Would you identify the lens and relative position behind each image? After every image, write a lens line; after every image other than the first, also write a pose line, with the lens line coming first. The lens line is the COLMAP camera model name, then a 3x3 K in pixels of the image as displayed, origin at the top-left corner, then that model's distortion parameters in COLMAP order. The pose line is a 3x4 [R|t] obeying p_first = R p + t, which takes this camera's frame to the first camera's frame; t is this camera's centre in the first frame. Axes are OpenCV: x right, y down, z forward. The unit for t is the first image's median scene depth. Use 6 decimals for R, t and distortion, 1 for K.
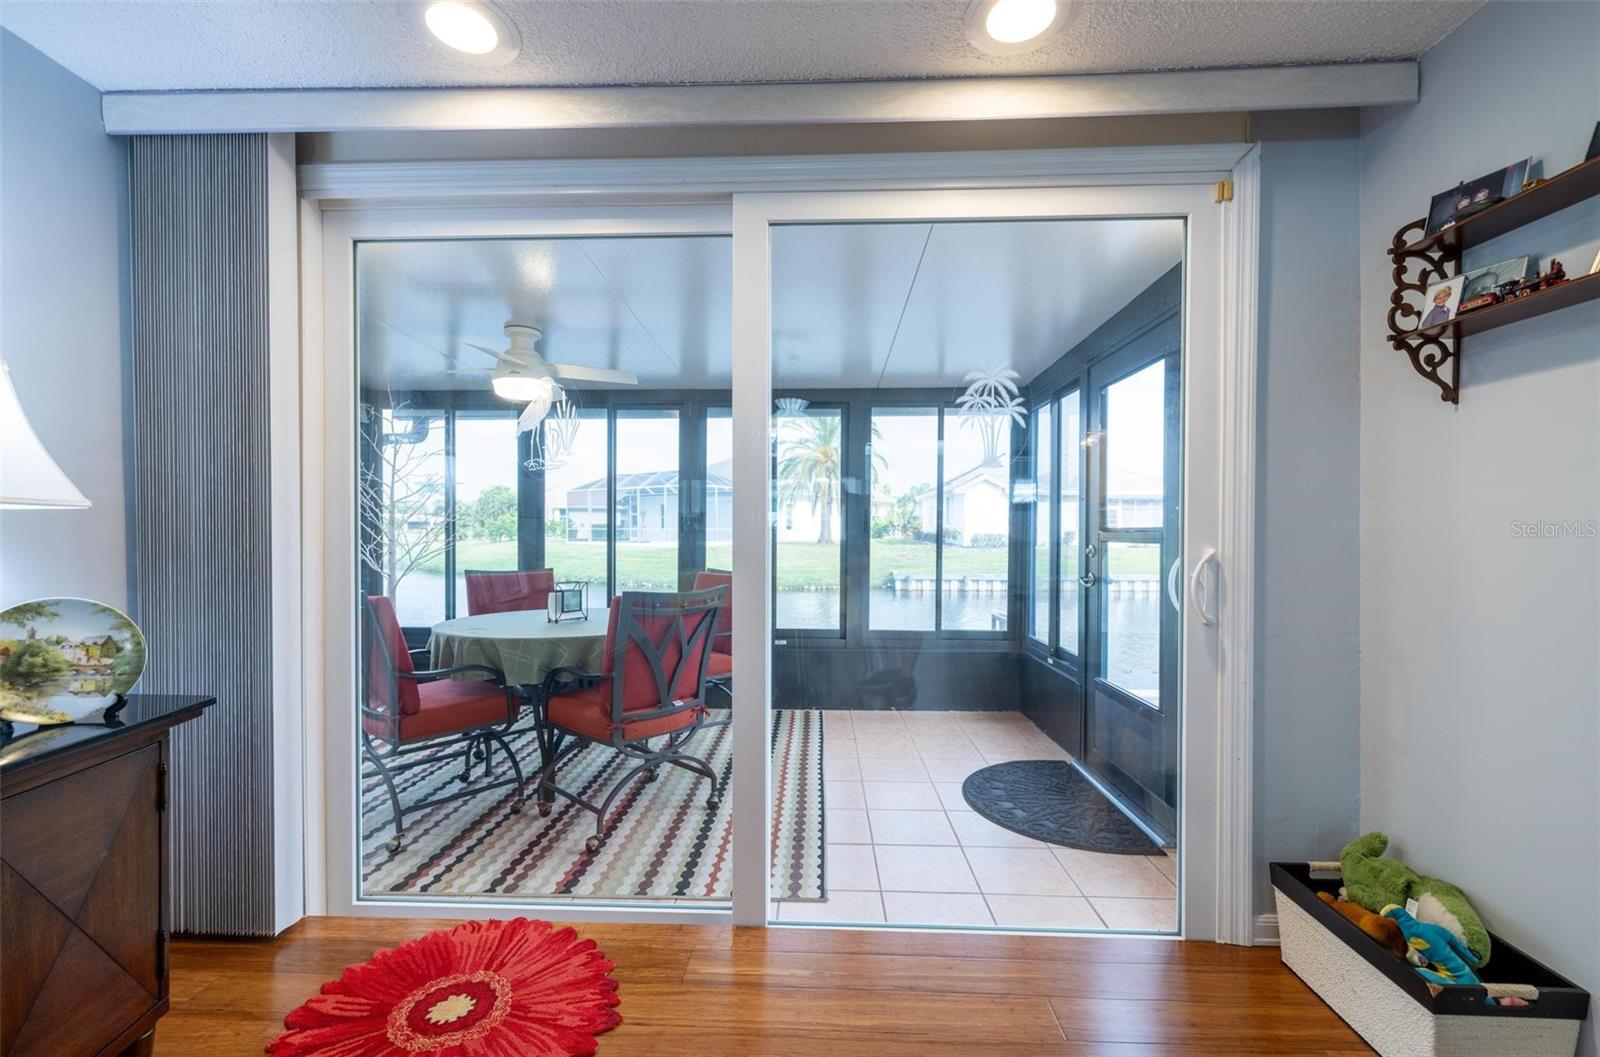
lens RADIAL K [[668.3, 0, 800.0], [0, 668.3, 528.5], [0, 0, 1]] dist [-0.000717, 0.000050]
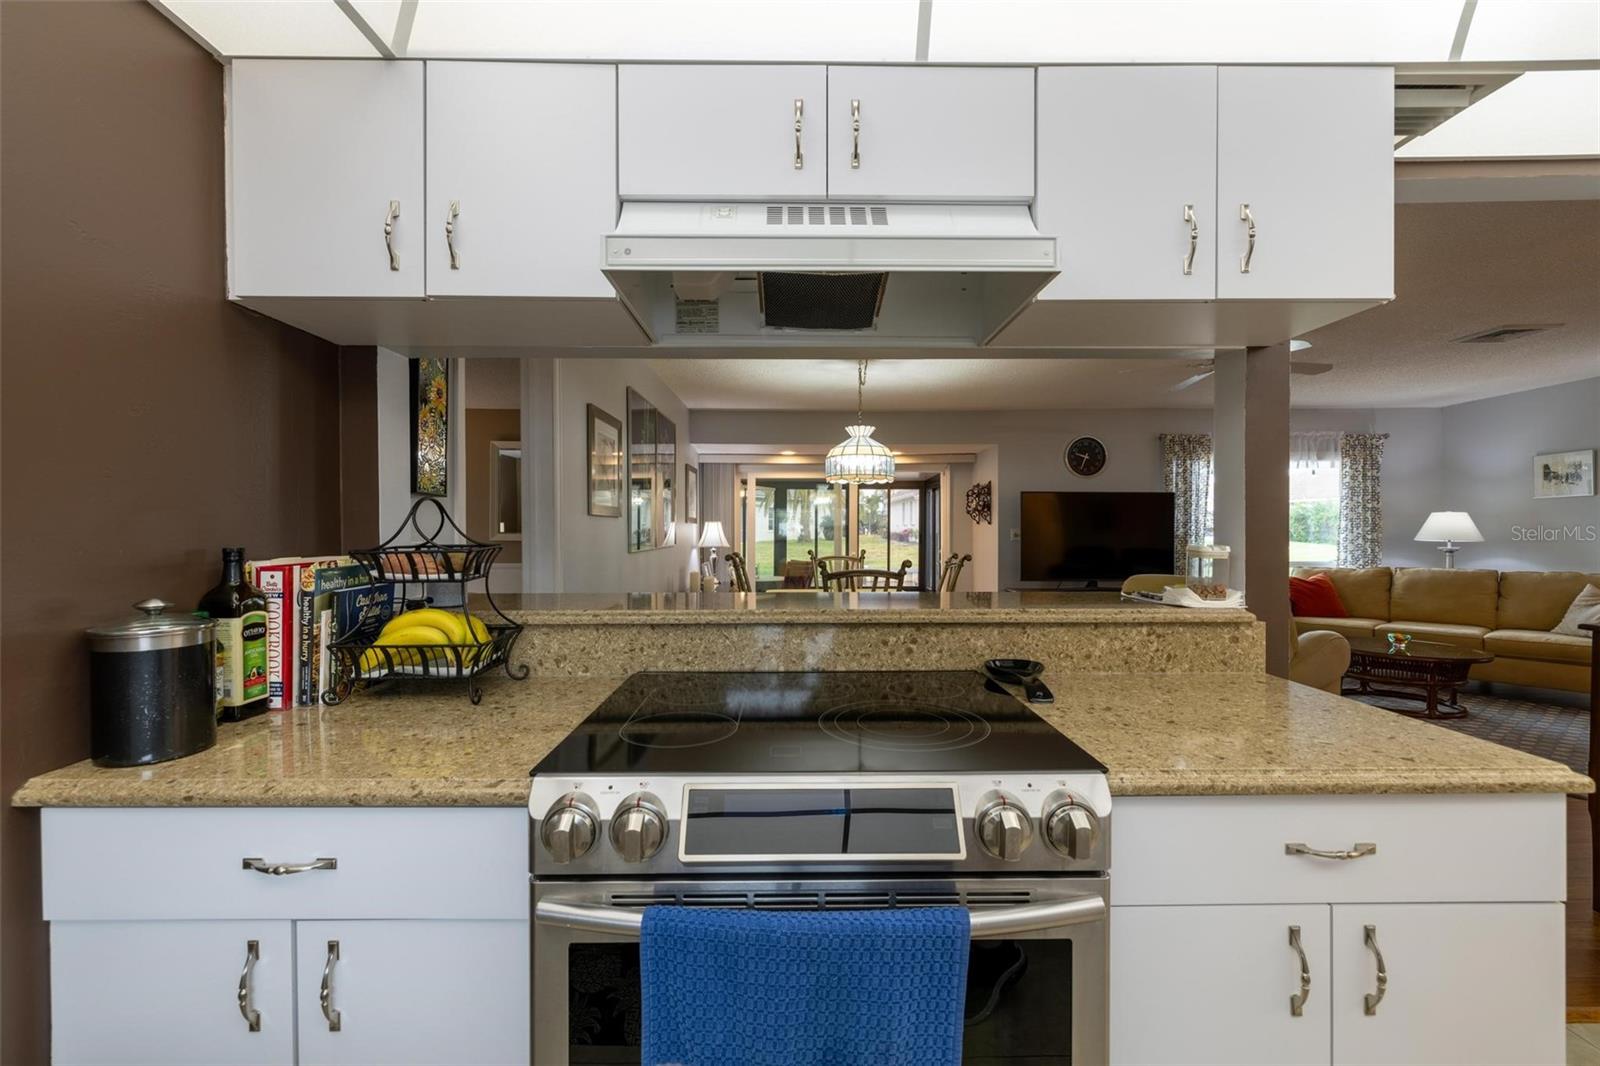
lens RADIAL K [[666.5, 0, 796.8], [0, 666.5, 532.0], [0, 0, 1]] dist [0.002849, 0.000110]
pose [[0.999188, -0.004082, 0.040090, -0.225618], [0.003746, 0.999957, 0.008466, -0.062769], [-0.040123, -0.008309, 0.999160, -1.399016]]
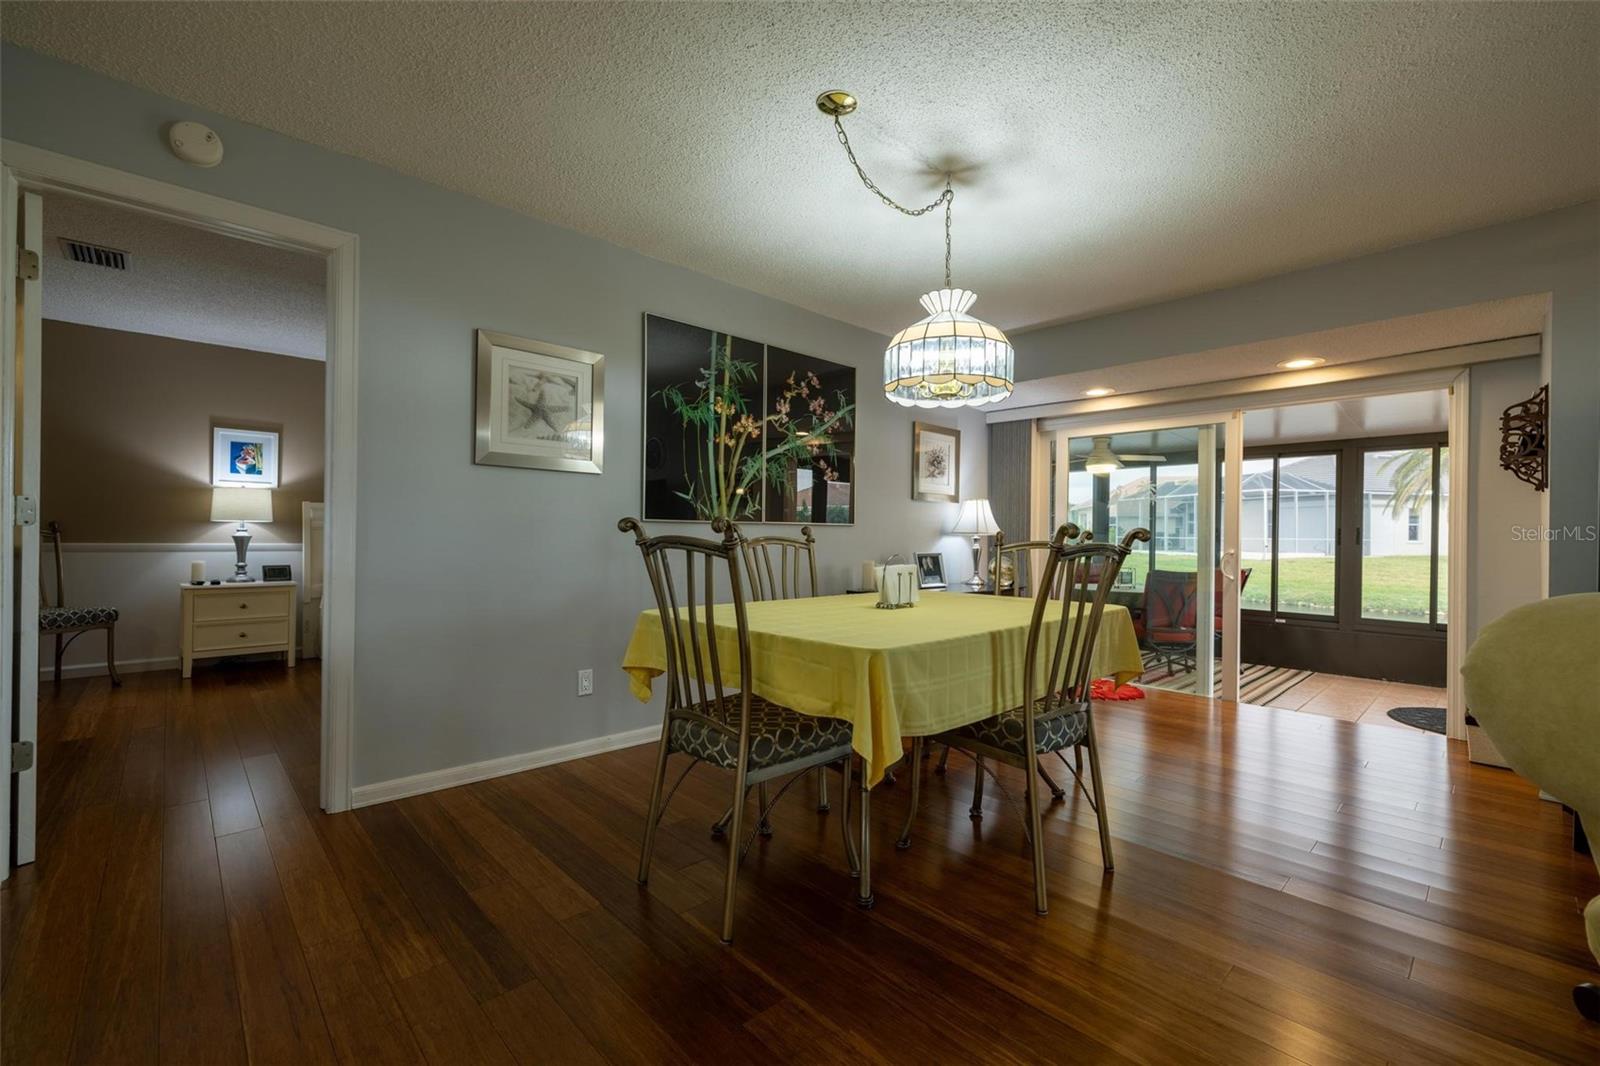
lens RADIAL K [[666.5, 0, 796.8], [0, 666.5, 532.0], [0, 0, 1]] dist [0.002849, 0.000110]
pose [[0.710467, 0.004017, -0.703719, 0.262190], [-0.007901, 0.999966, -0.002268, -0.009569], [0.703686, 0.007171, 0.710475, -0.810341]]
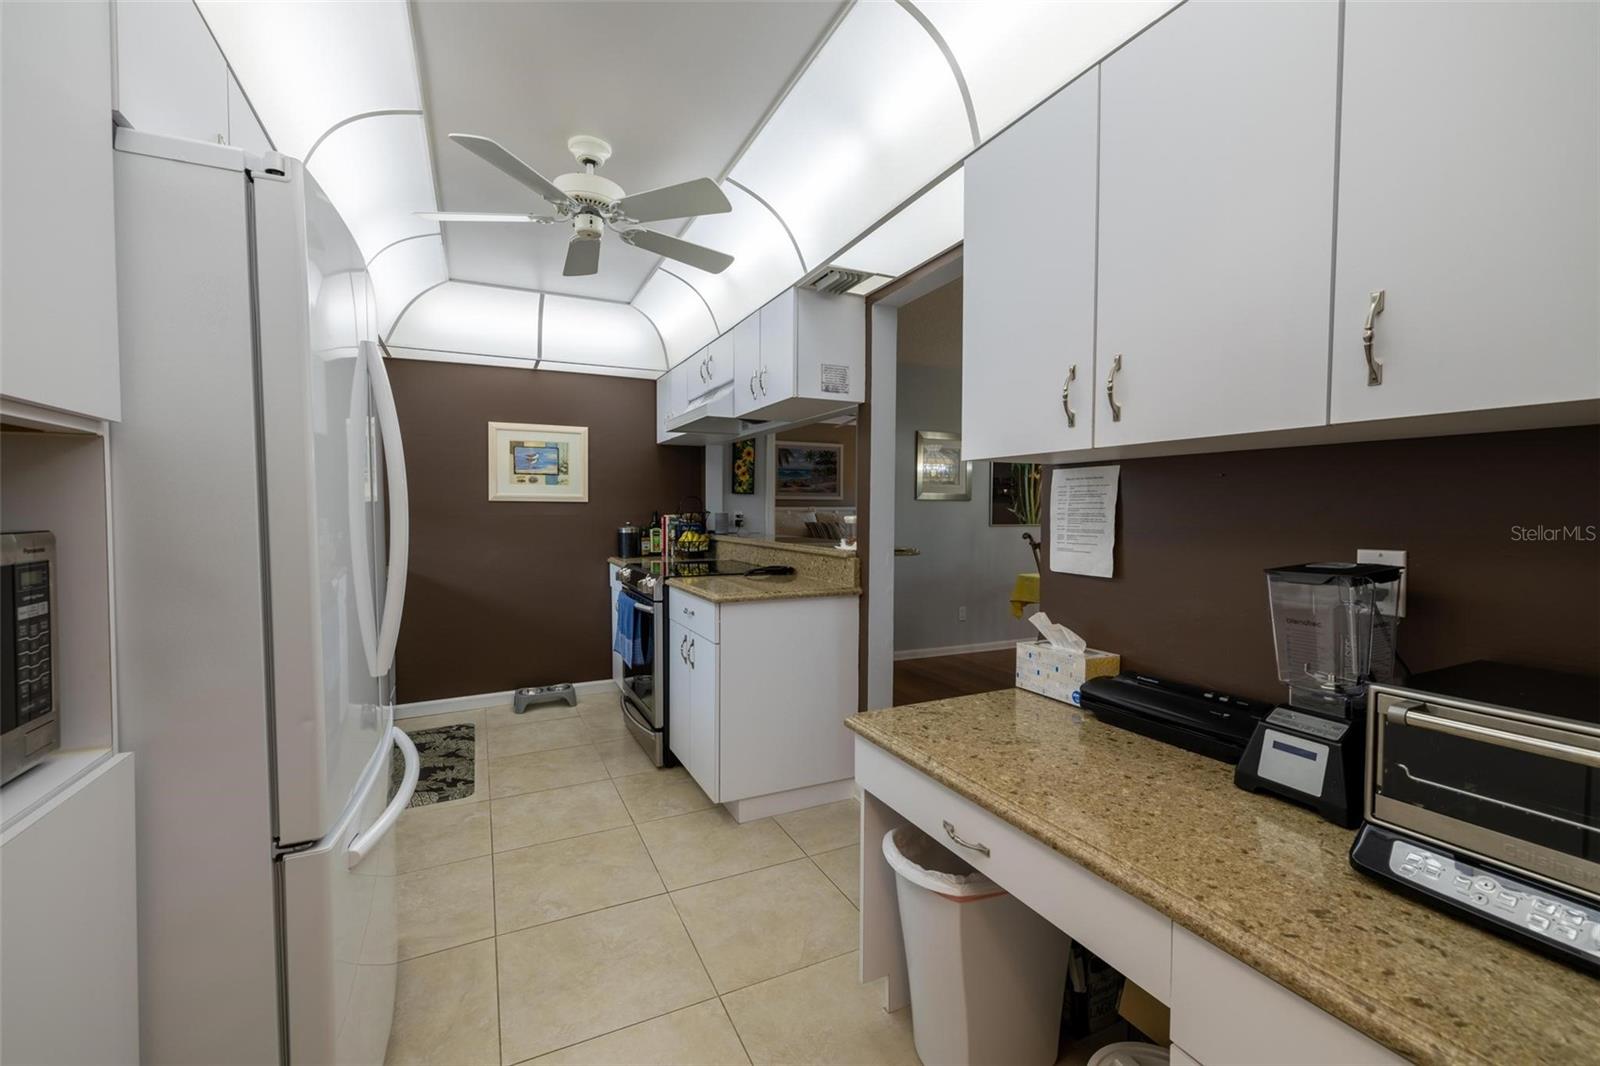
lens RADIAL K [[666.5, 0, 796.8], [0, 666.5, 532.0], [0, 0, 1]] dist [0.002849, 0.000110]
pose [[0.463667, 0.031807, -0.885439, 0.635616], [-0.001962, 0.999390, 0.034873, -0.058604], [0.886008, -0.014432, 0.463446, -1.399037]]
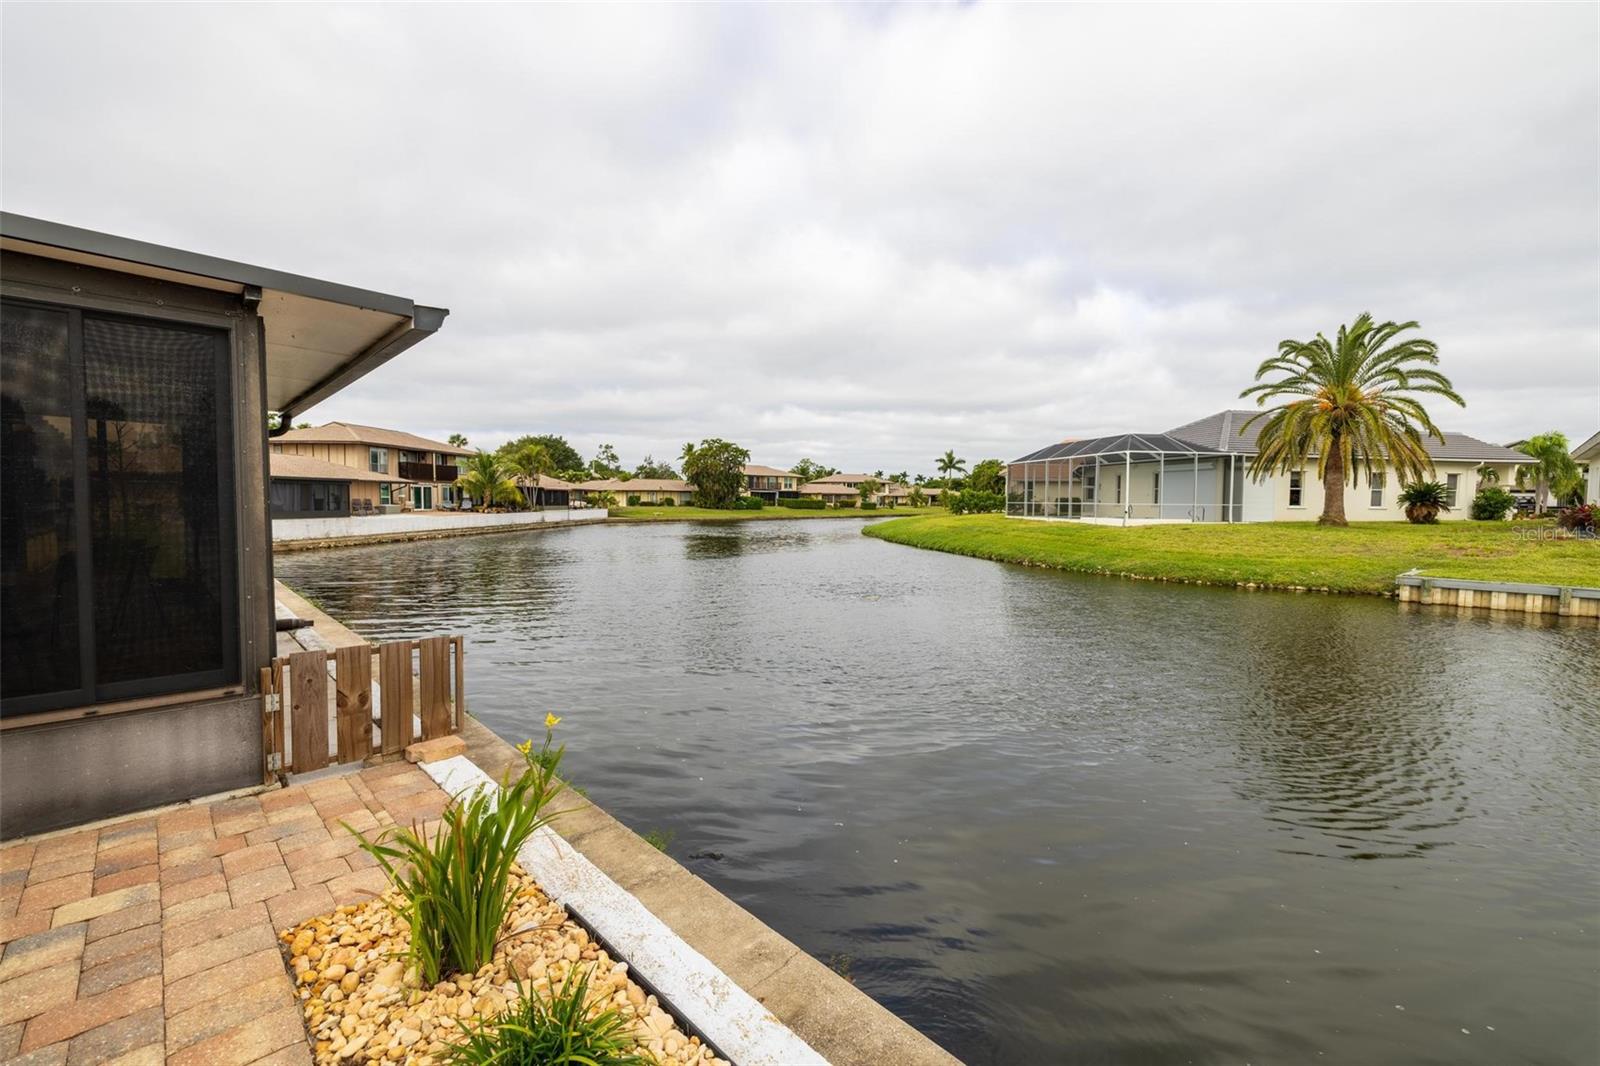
lens RADIAL K [[668.6, 0, 794.7], [0, 668.6, 536.2], [0, 0, 1]] dist [-0.002194, 0.000219]
pose [[0.715004, 0.040905, -0.697922, 1.288176], [-0.004871, 0.998554, 0.053536, -0.015066], [0.699103, -0.034879, 0.714170, 0.999903]]
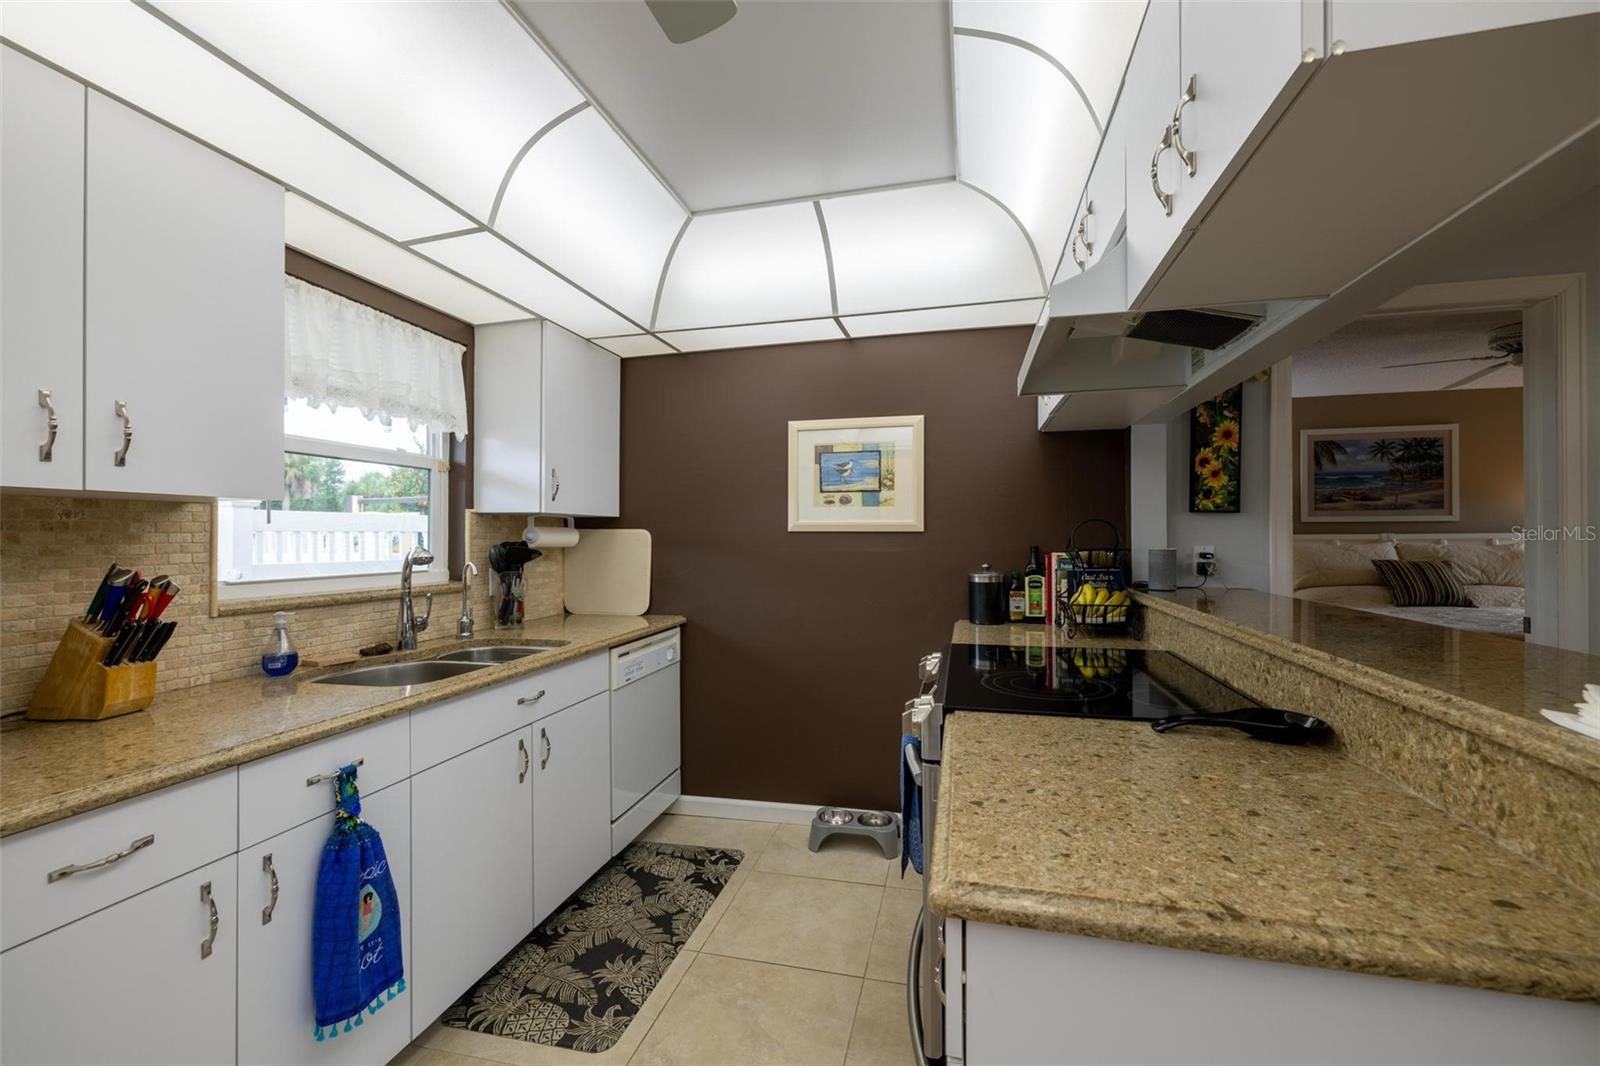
lens RADIAL K [[666.5, 0, 796.8], [0, 666.5, 532.0], [0, 0, 1]] dist [0.002849, 0.000110]
pose [[-0.213748, -0.005652, -0.976873, 0.225135], [0.003749, 0.999971, -0.006606, -0.064217], [0.976882, -0.005074, -0.213720, -1.179212]]
